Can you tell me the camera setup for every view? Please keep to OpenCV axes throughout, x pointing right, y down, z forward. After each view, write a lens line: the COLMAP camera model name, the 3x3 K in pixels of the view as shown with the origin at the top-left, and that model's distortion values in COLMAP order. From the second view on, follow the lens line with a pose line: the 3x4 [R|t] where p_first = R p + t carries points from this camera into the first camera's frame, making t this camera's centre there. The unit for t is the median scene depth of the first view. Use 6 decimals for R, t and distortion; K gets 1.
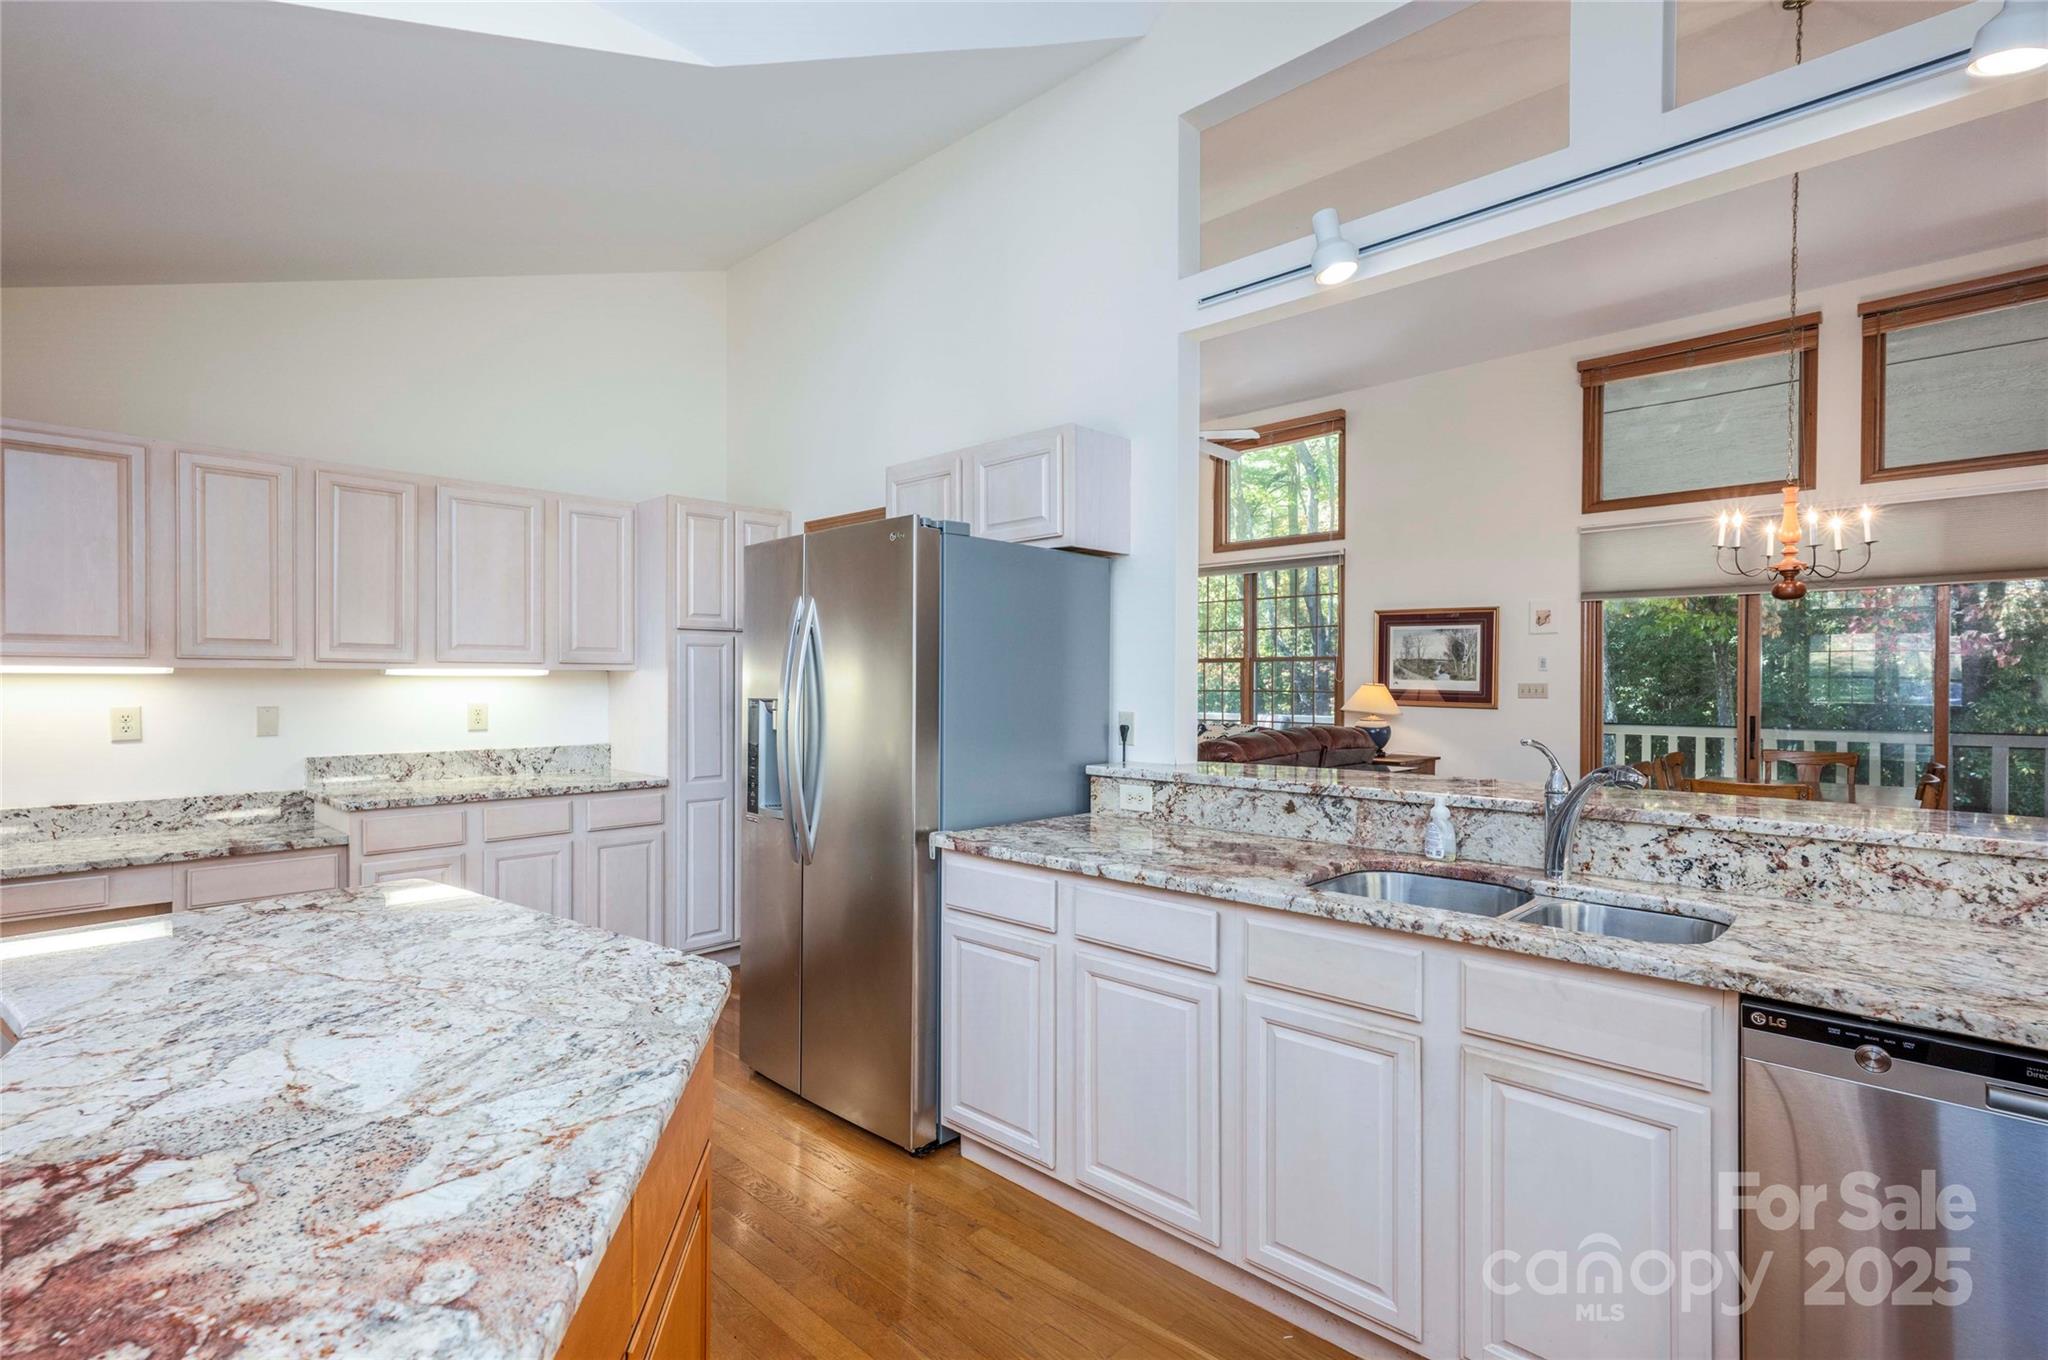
lens RADIAL K [[949.2, 0, 1028.8], [0, 949.2, 682.6], [0, 0, 1]] dist [-0.011820, 0.010763]
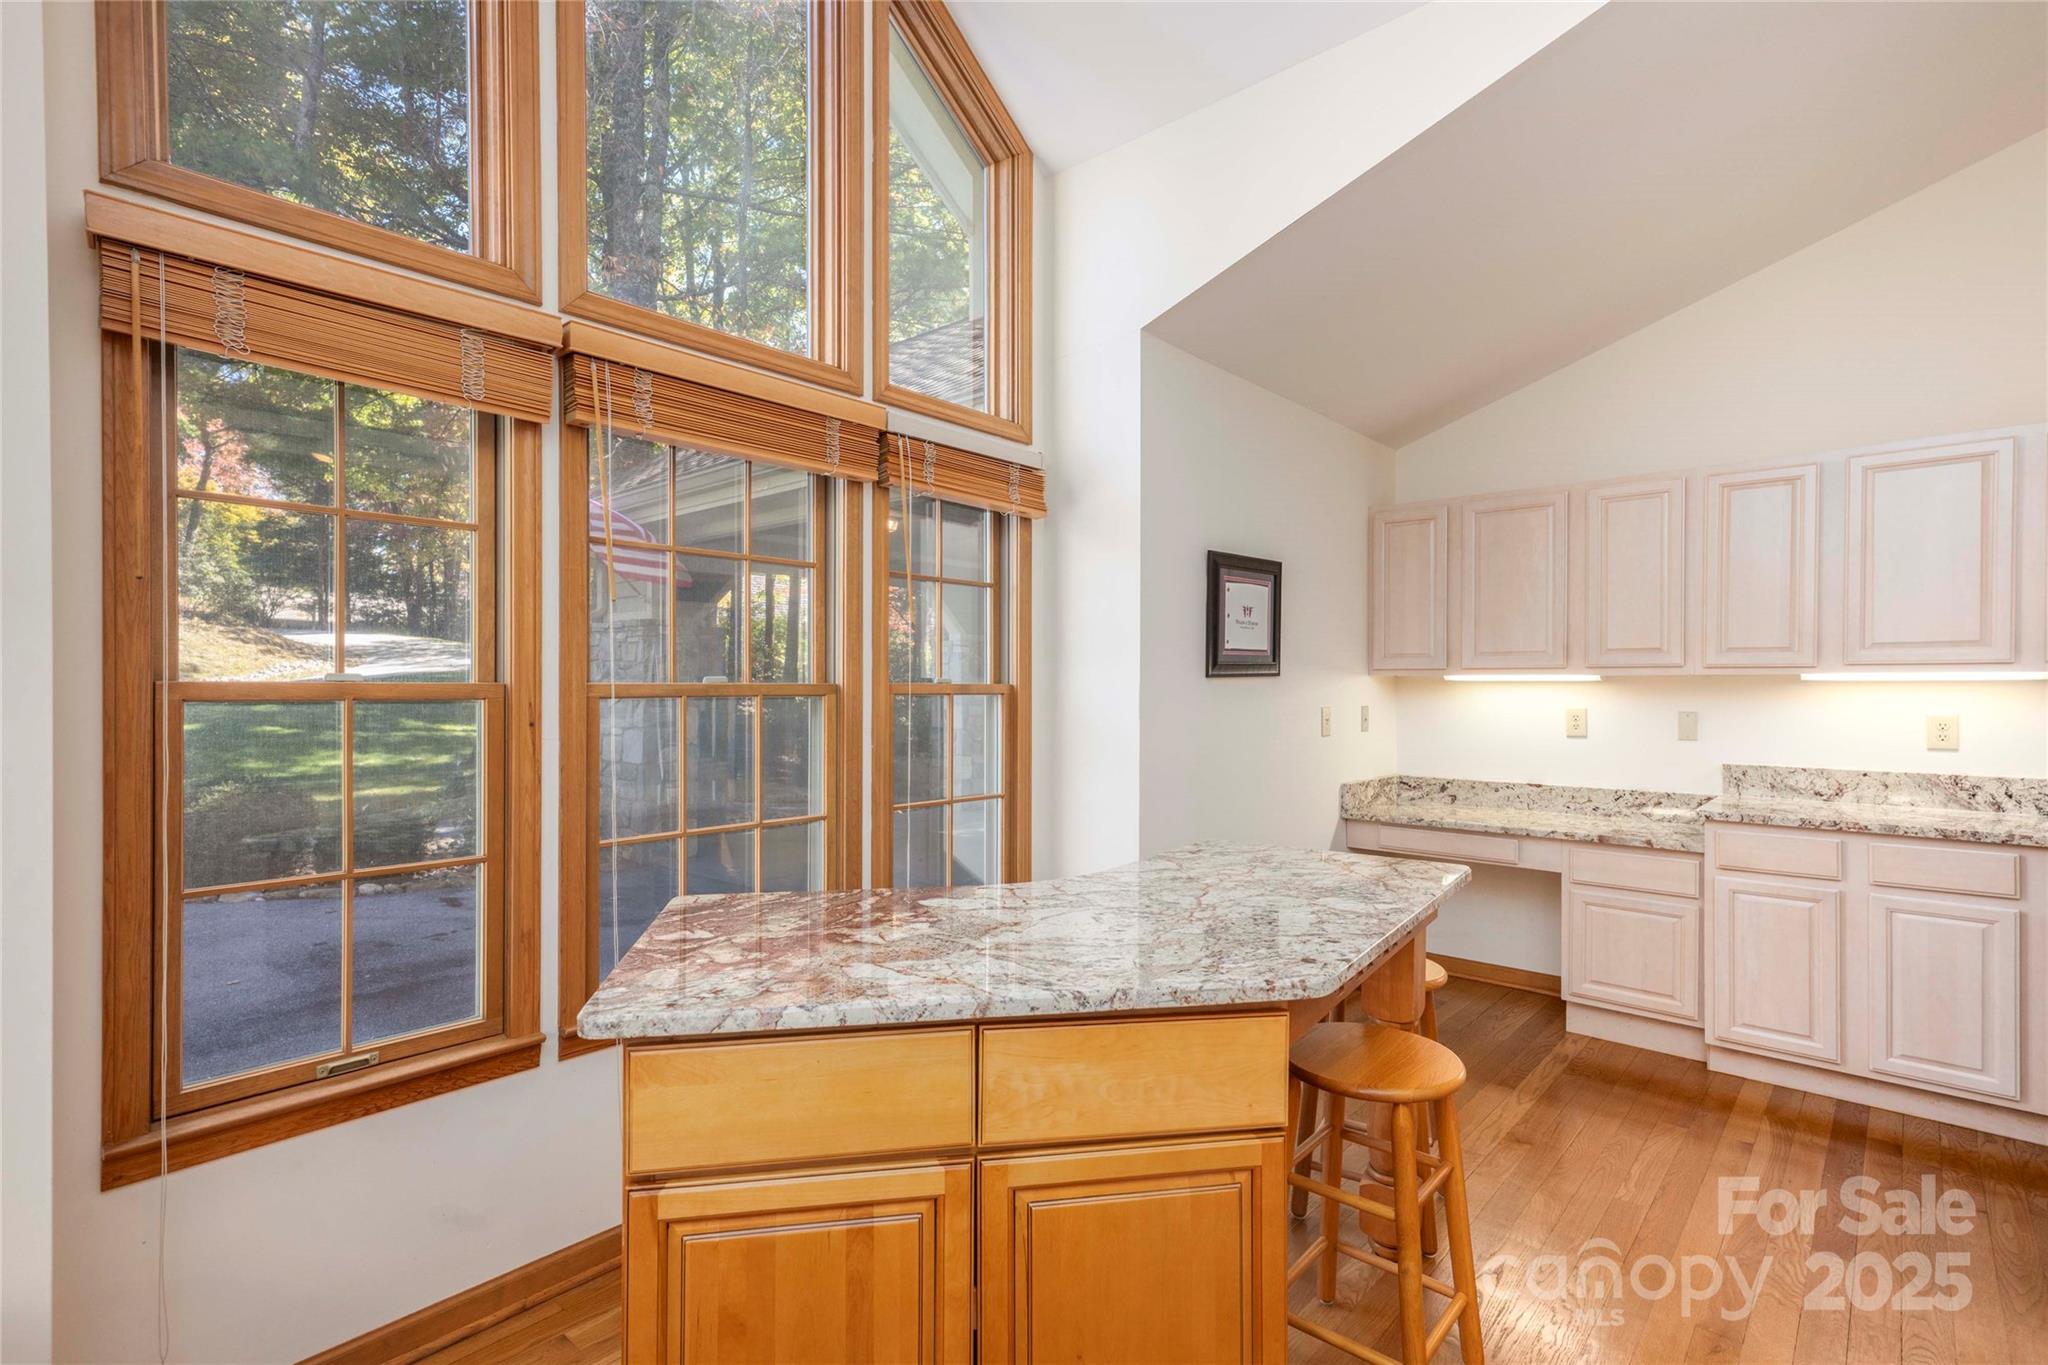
lens RADIAL K [[989.9, 0, 1049.9], [0, 989.9, 679.9], [0, 0, 1]] dist [0.014675, 0.000306]
pose [[0.042597, -0.007594, -0.999063, 0.255145], [-0.003739, 0.999963, -0.007760, 0.001613], [0.999085, 0.004066, 0.042567, 0.252020]]
